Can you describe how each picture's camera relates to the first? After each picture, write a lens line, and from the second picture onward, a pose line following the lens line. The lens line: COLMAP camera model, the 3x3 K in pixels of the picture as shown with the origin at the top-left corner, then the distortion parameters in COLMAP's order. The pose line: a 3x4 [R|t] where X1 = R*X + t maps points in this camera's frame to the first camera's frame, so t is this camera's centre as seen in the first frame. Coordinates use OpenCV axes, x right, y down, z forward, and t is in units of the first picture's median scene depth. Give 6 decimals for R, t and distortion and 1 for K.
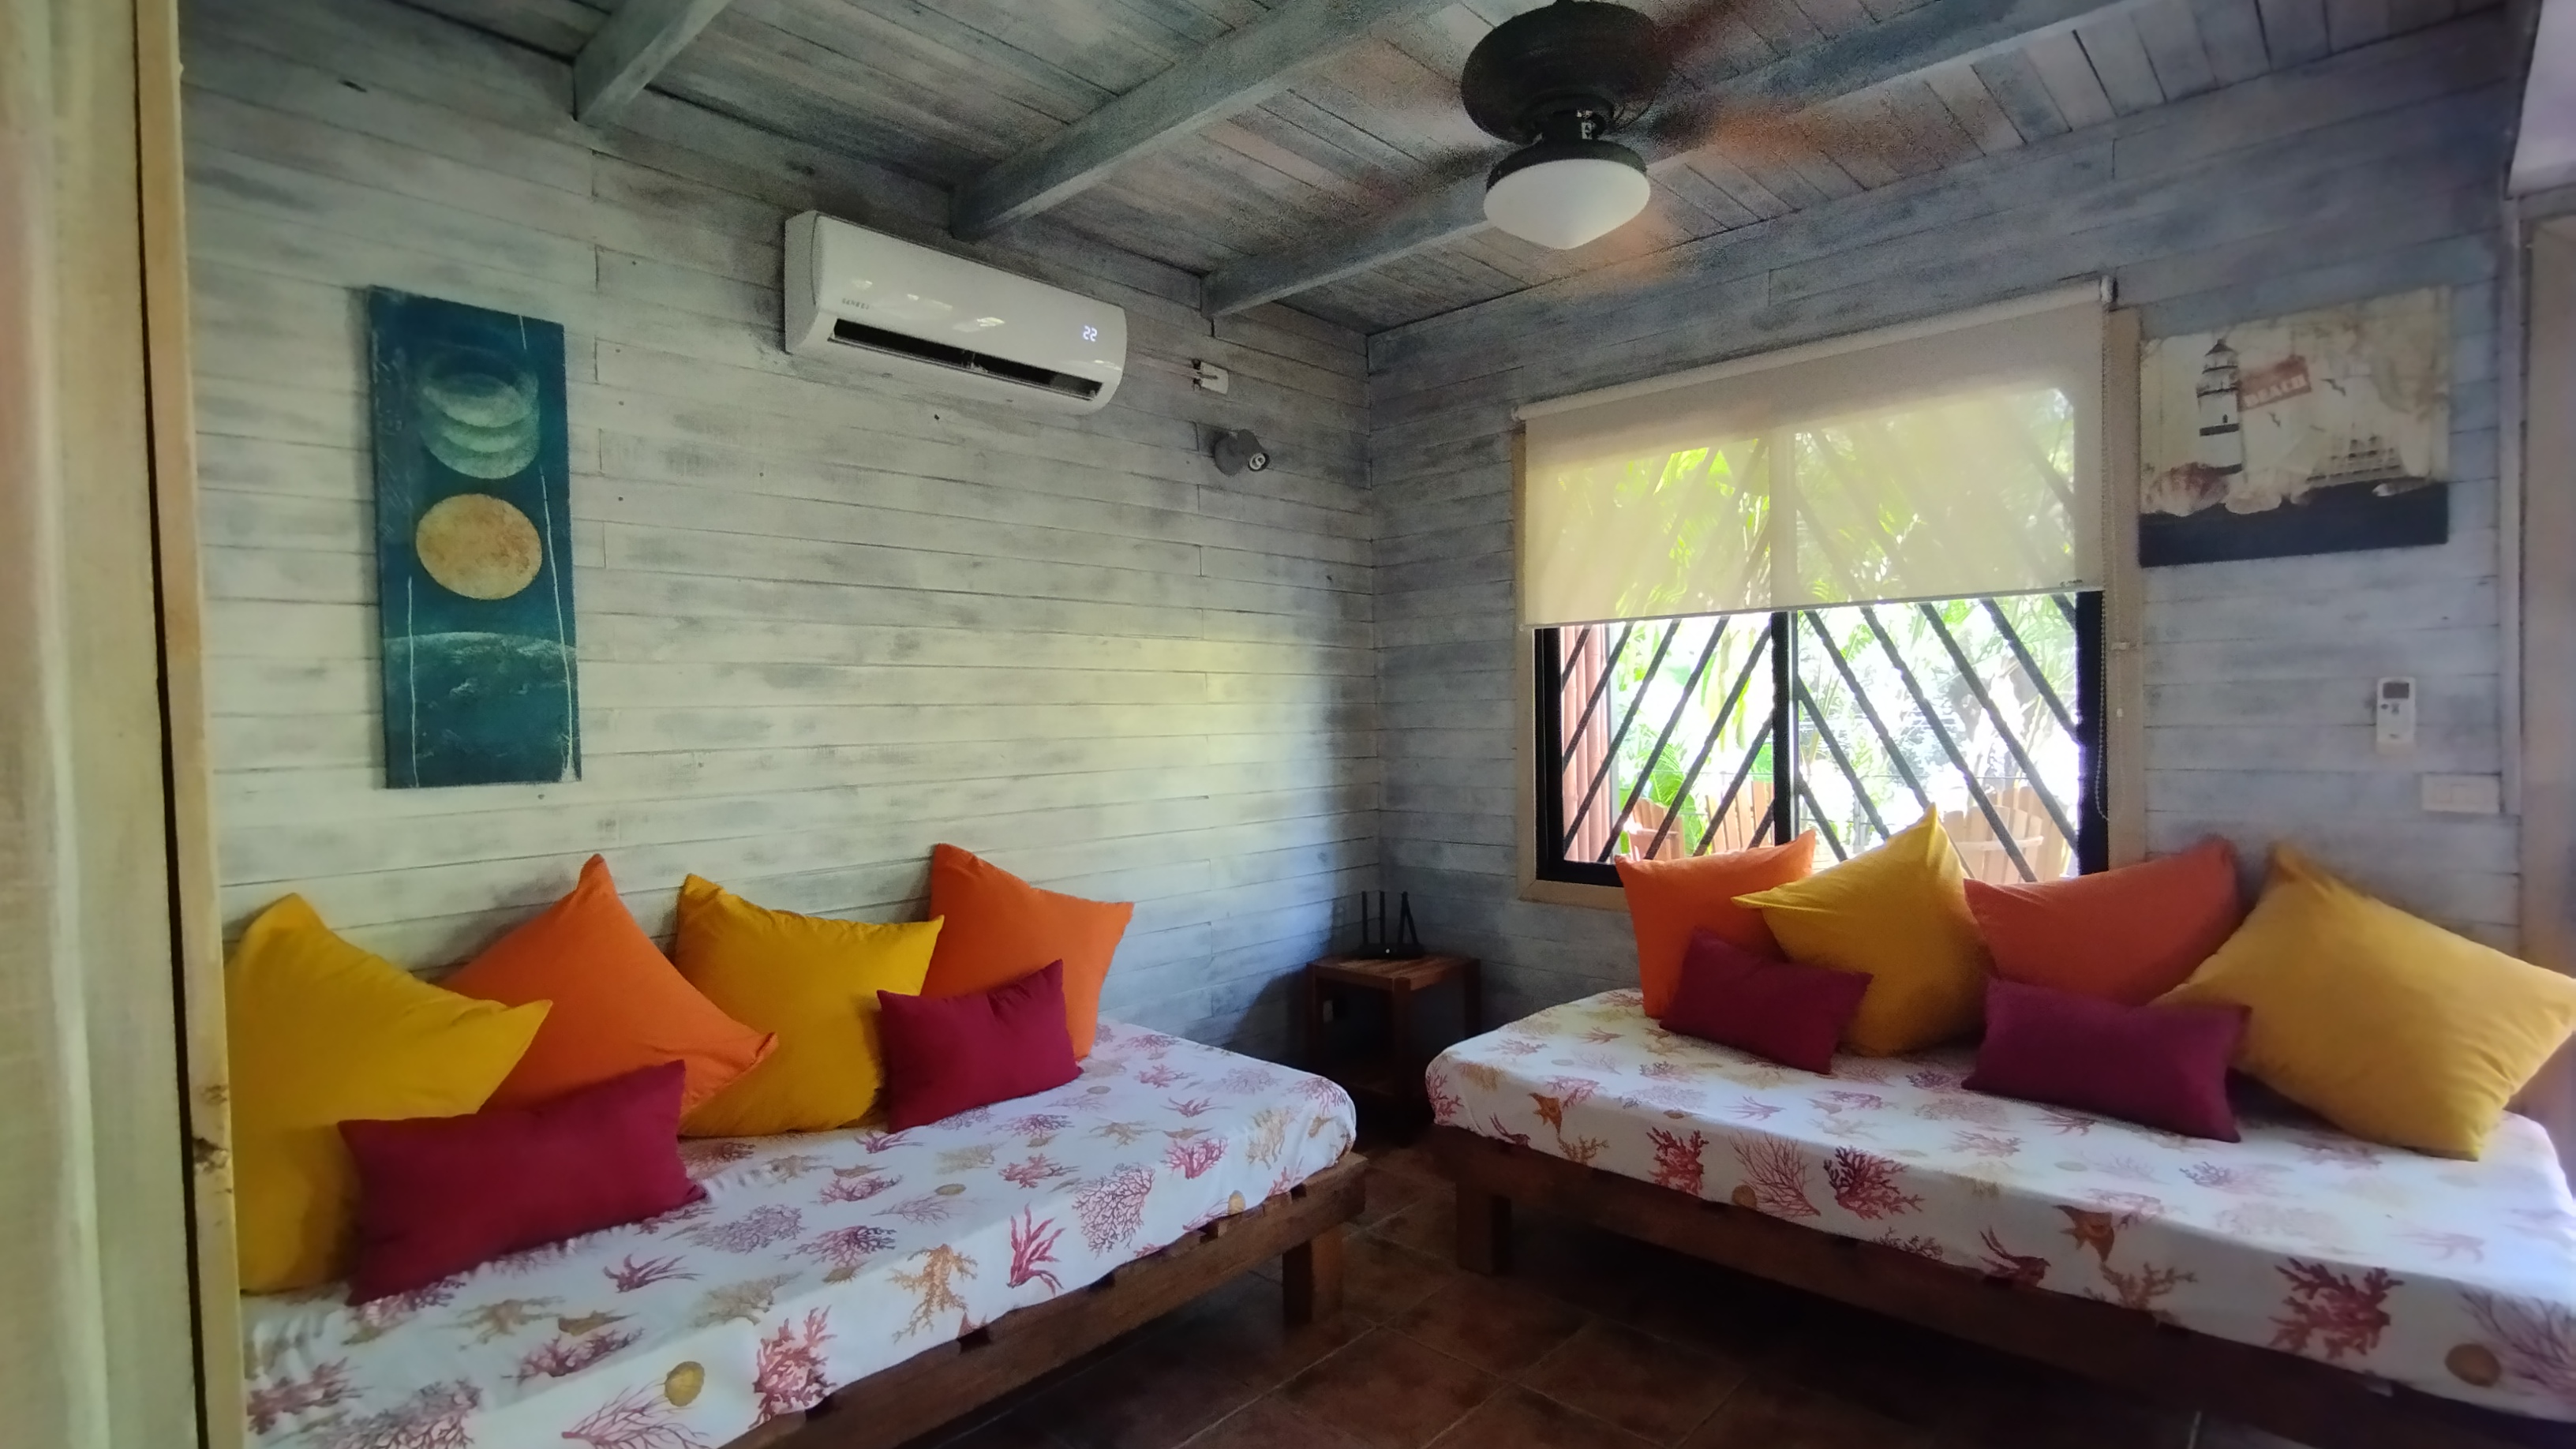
lens RADIAL K [[1179.2, 0, 1288.0], [0, 1179.2, 724.5], [0, 0, 1]] dist [-0.000048, -0.000029]
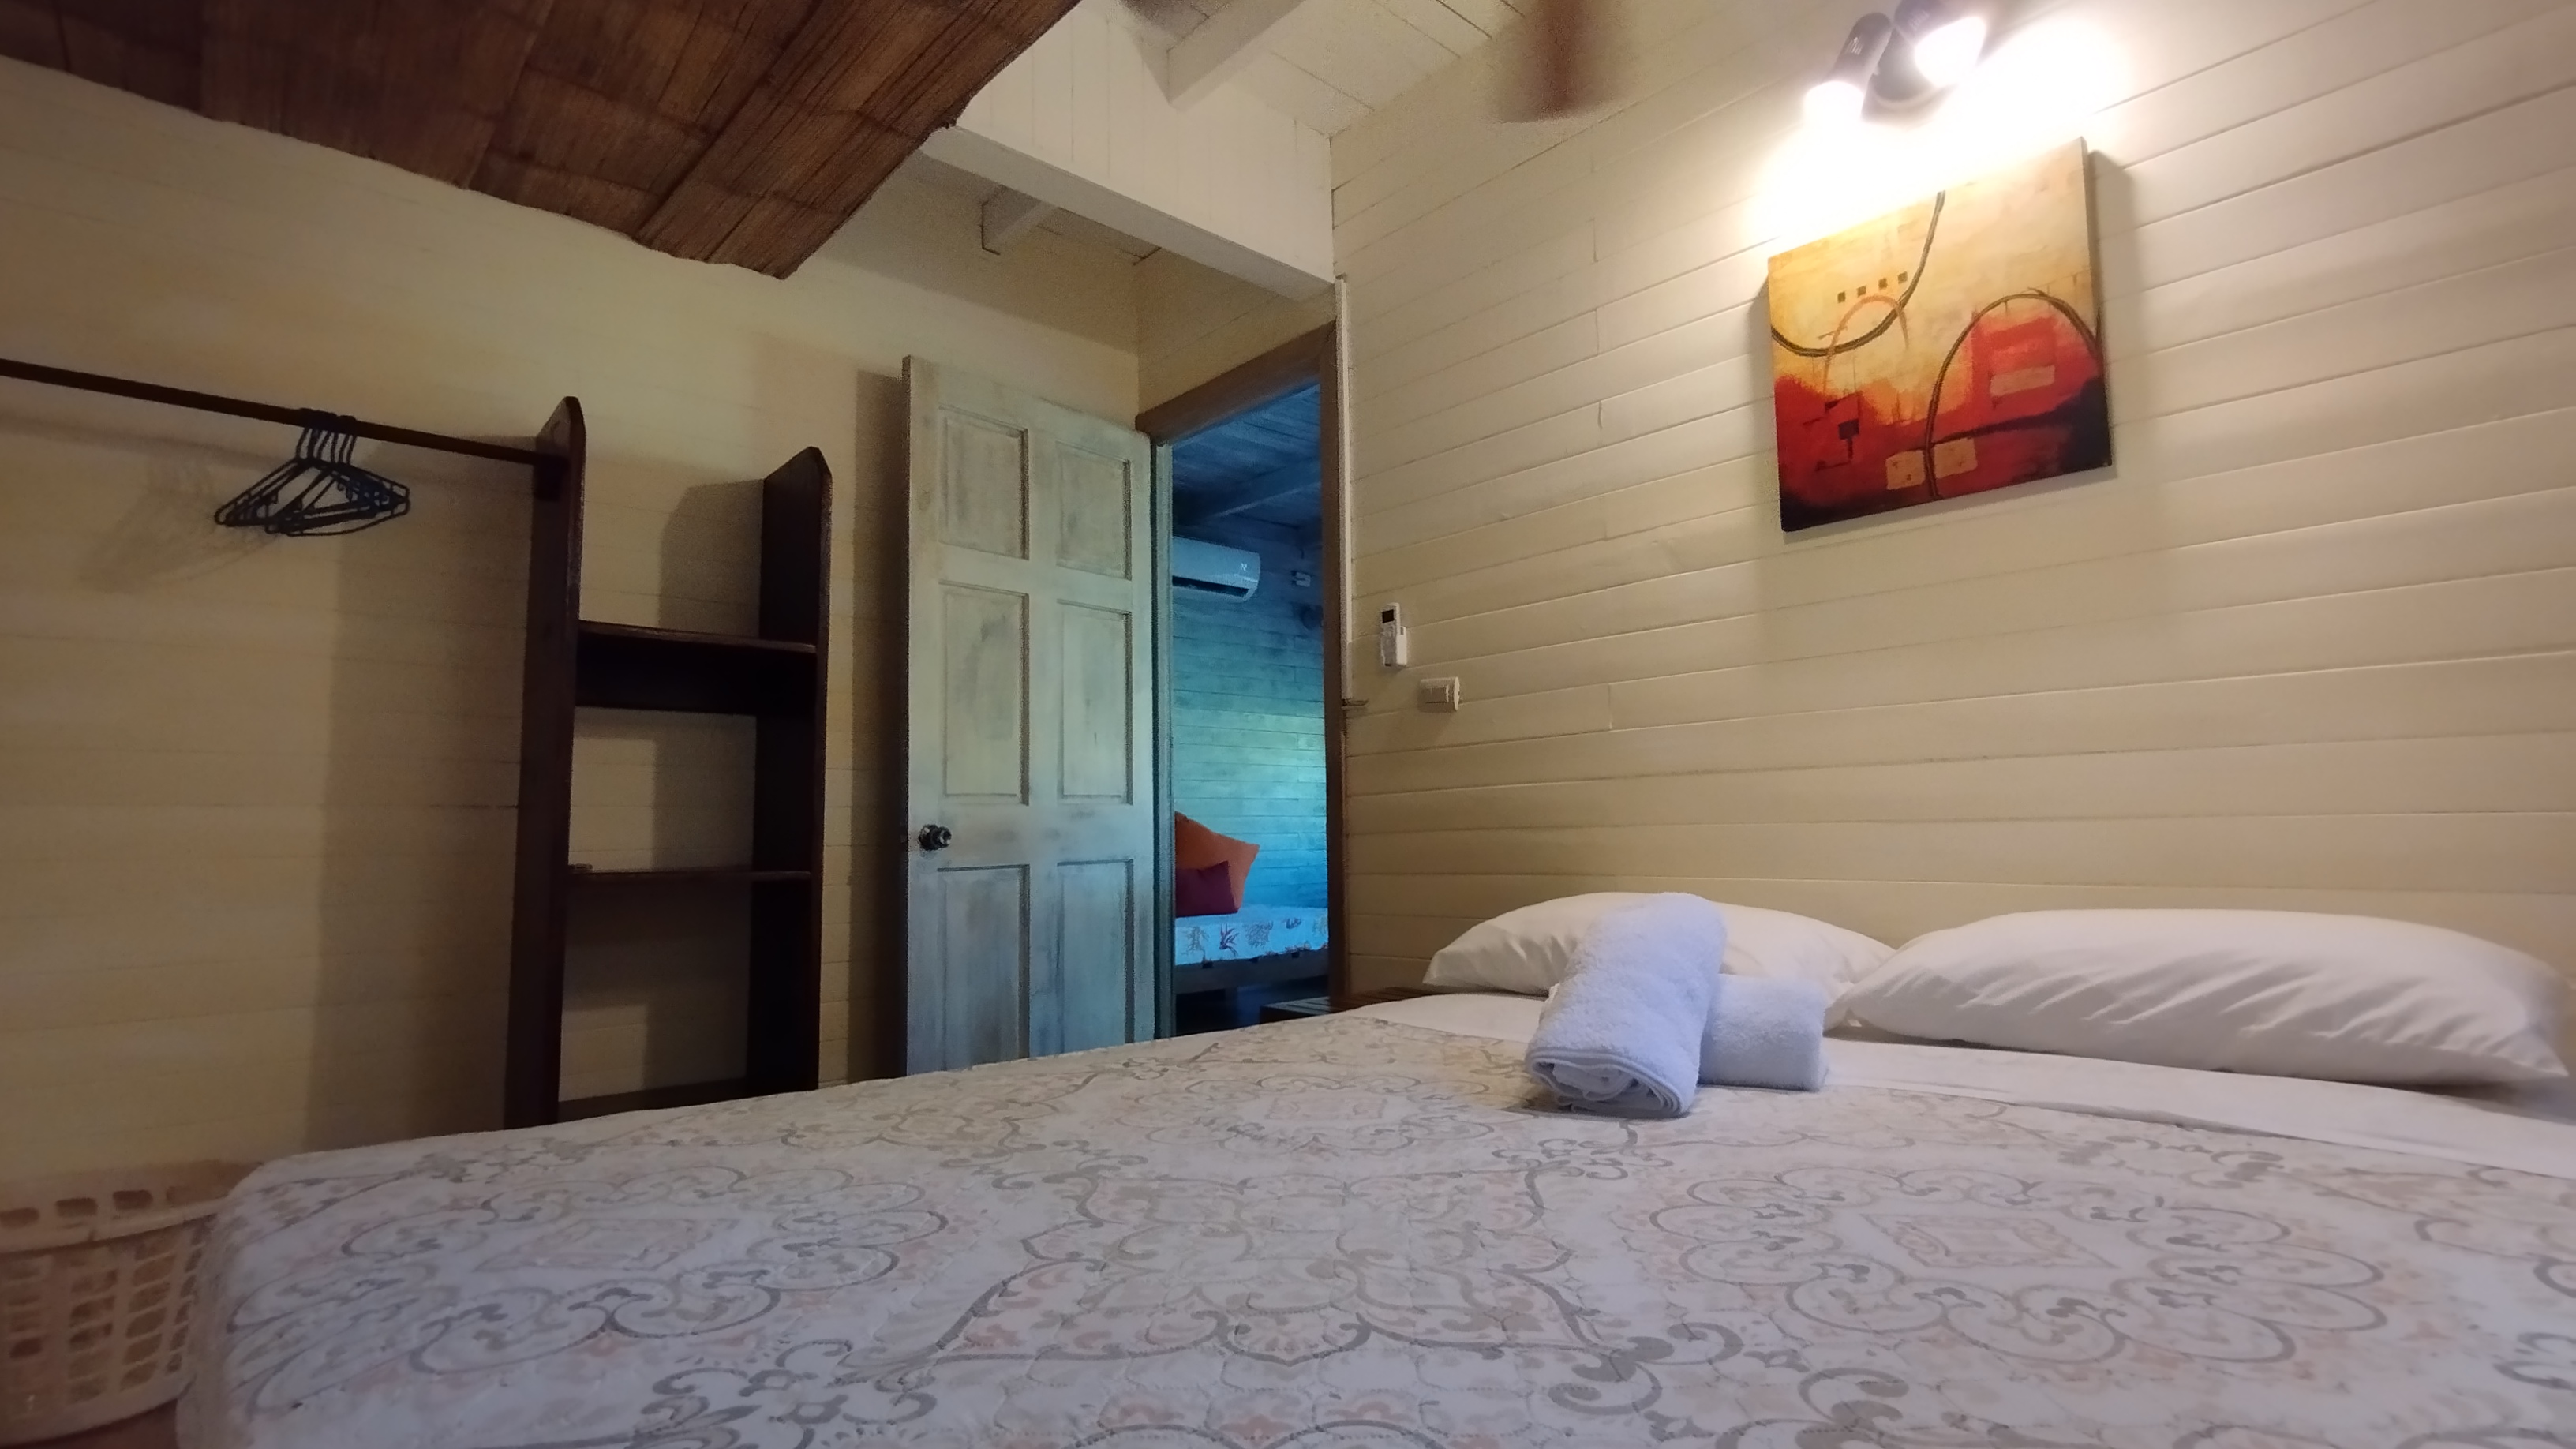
lens RADIAL K [[1179.2, 0, 1288.0], [0, 1179.2, 724.5], [0, 0, 1]] dist [-0.000048, -0.000029]
pose [[0.996896, 0.002681, -0.078686, 0.072924], [-0.010208, 0.995385, -0.095421, 0.138416], [0.078067, 0.095928, 0.992322, -0.993554]]
